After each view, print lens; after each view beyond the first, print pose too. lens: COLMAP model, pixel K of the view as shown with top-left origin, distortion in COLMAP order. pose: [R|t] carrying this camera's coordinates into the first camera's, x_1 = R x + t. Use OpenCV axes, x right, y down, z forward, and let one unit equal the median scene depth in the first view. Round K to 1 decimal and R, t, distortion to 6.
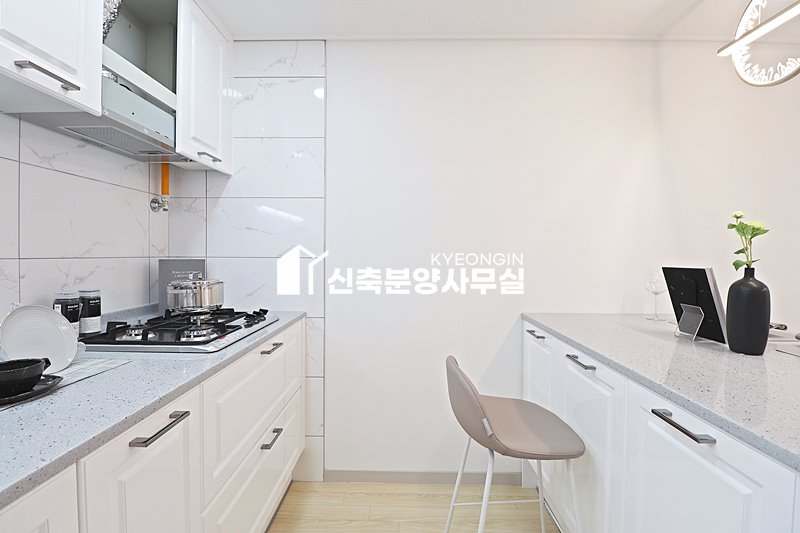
lens RADIAL K [[369.4, 0, 400.8], [0, 369.4, 260.8], [0, 0, 1]] dist [-0.000490, -0.014474]
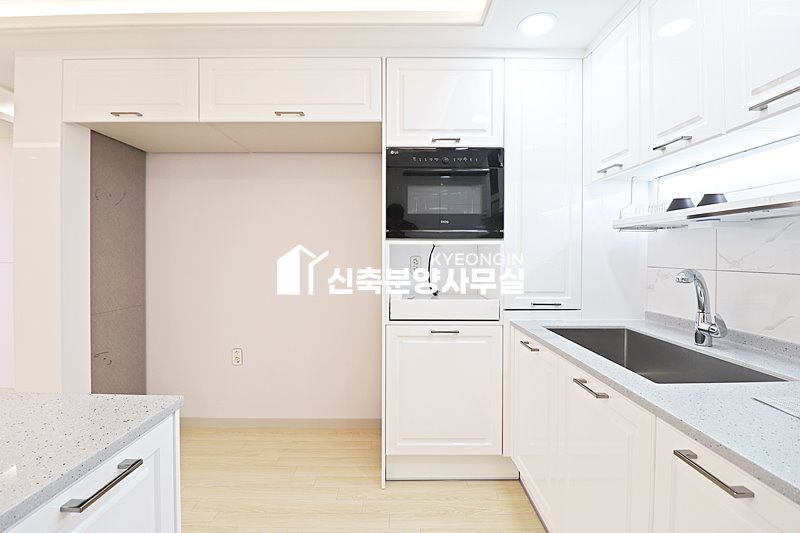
lens RADIAL K [[369.3, 0, 399.0], [0, 369.3, 258.0], [0, 0, 1]] dist [0.001409, -0.014755]
pose [[-0.999913, -0.006647, -0.011376, 0.130756], [-0.006911, 0.999704, 0.023308, -0.088292], [0.011218, 0.023385, -0.999664, 1.999644]]
